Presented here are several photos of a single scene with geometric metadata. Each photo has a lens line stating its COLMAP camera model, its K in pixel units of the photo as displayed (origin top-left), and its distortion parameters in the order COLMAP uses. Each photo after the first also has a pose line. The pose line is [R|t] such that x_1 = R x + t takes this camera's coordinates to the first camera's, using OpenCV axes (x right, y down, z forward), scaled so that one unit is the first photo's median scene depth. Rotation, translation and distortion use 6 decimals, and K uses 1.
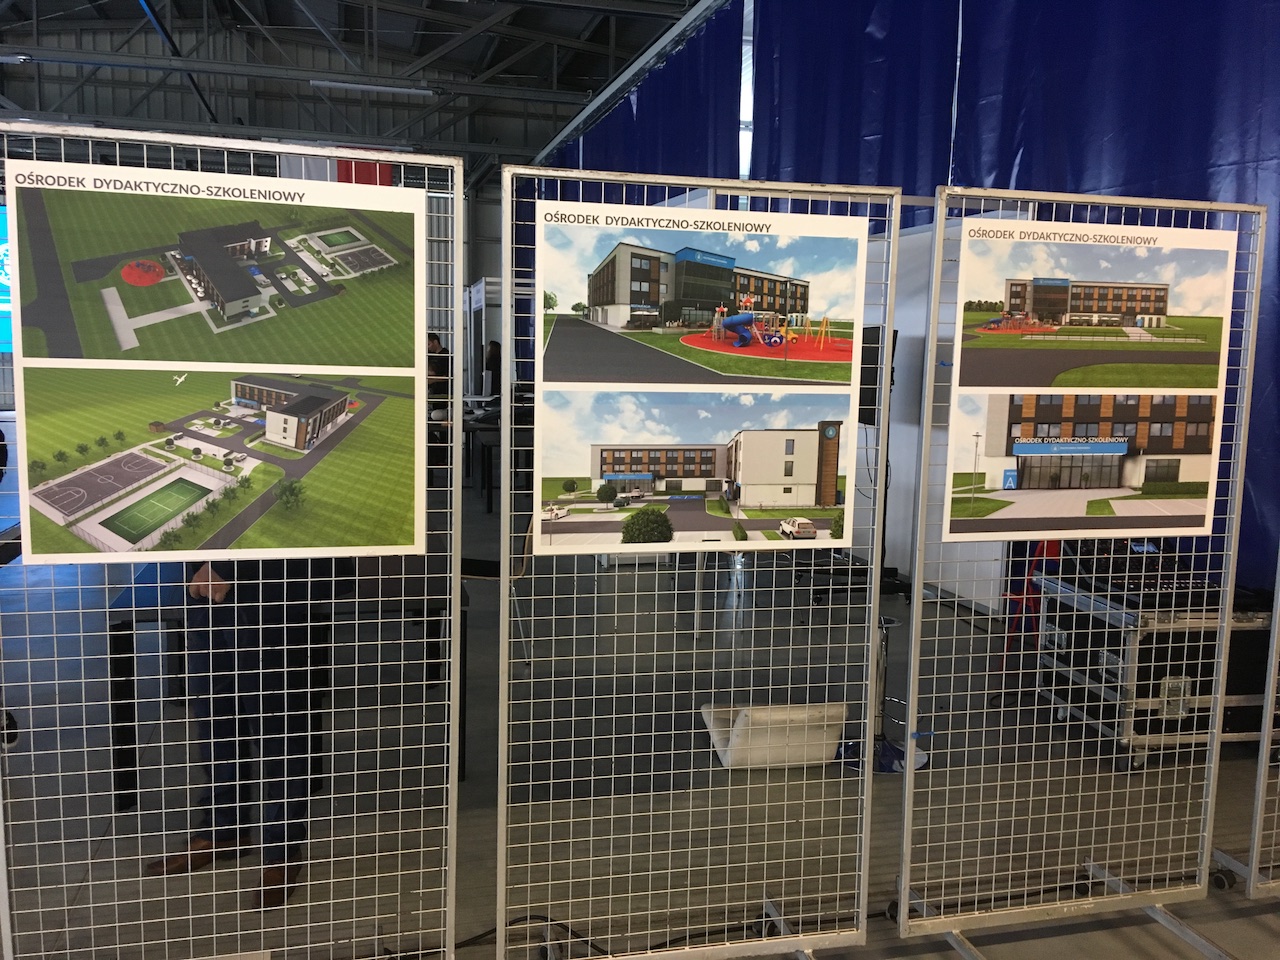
lens RADIAL K [[1074.2, 0, 641.4], [0, 1074.2, 481.9], [0, 0, 1]] dist [0.012101, 0.004554]
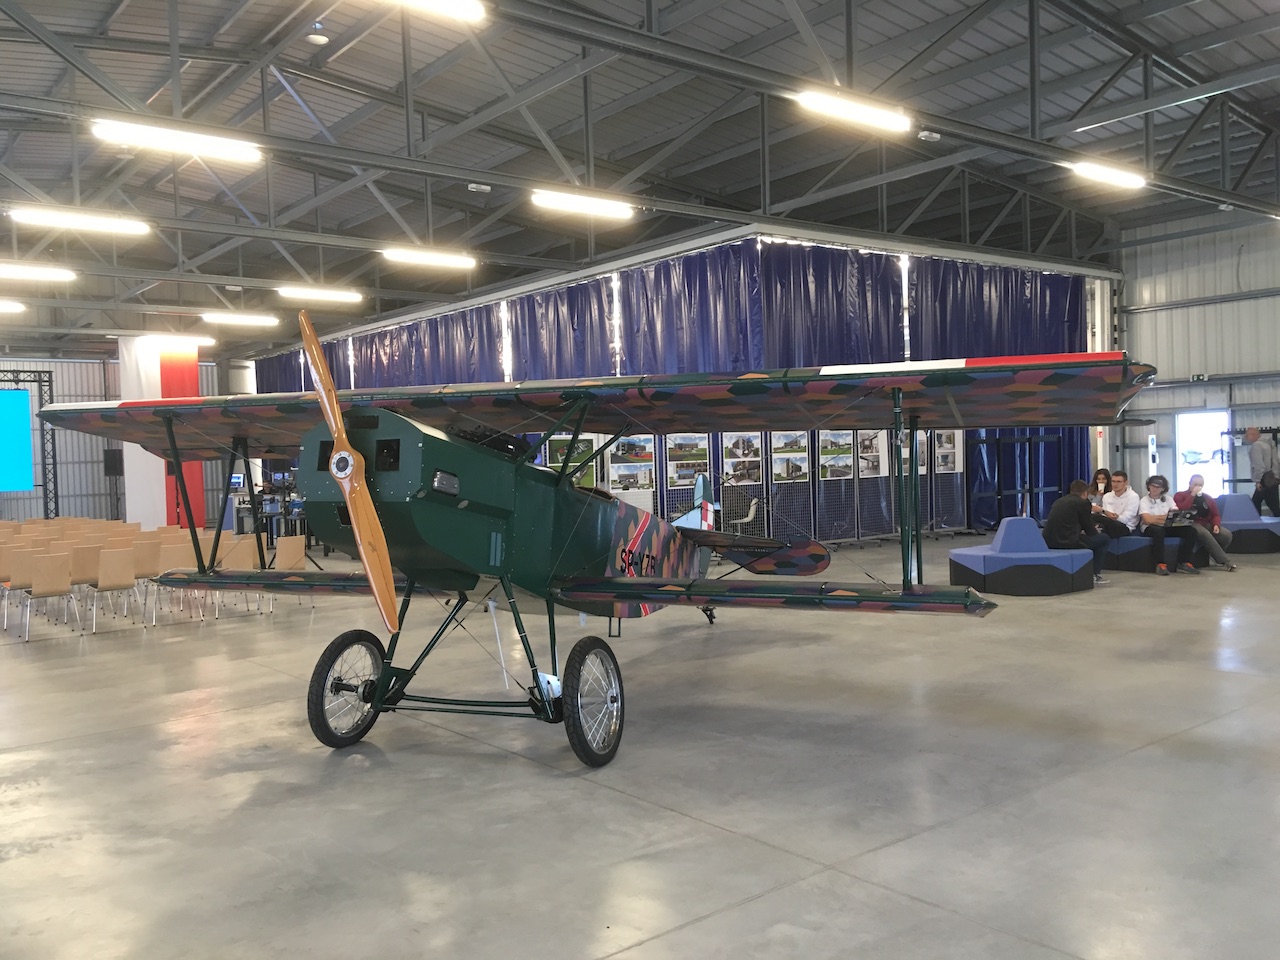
lens RADIAL K [[1074.2, 0, 641.1], [0, 1074.2, 480.8], [0, 0, 1]] dist [0.012101, 0.004554]
pose [[0.903189, -0.057866, 0.425325, -2.420391], [0.099249, 0.992174, -0.075771, 0.457997], [-0.417611, 0.110648, 0.901863, -4.355763]]
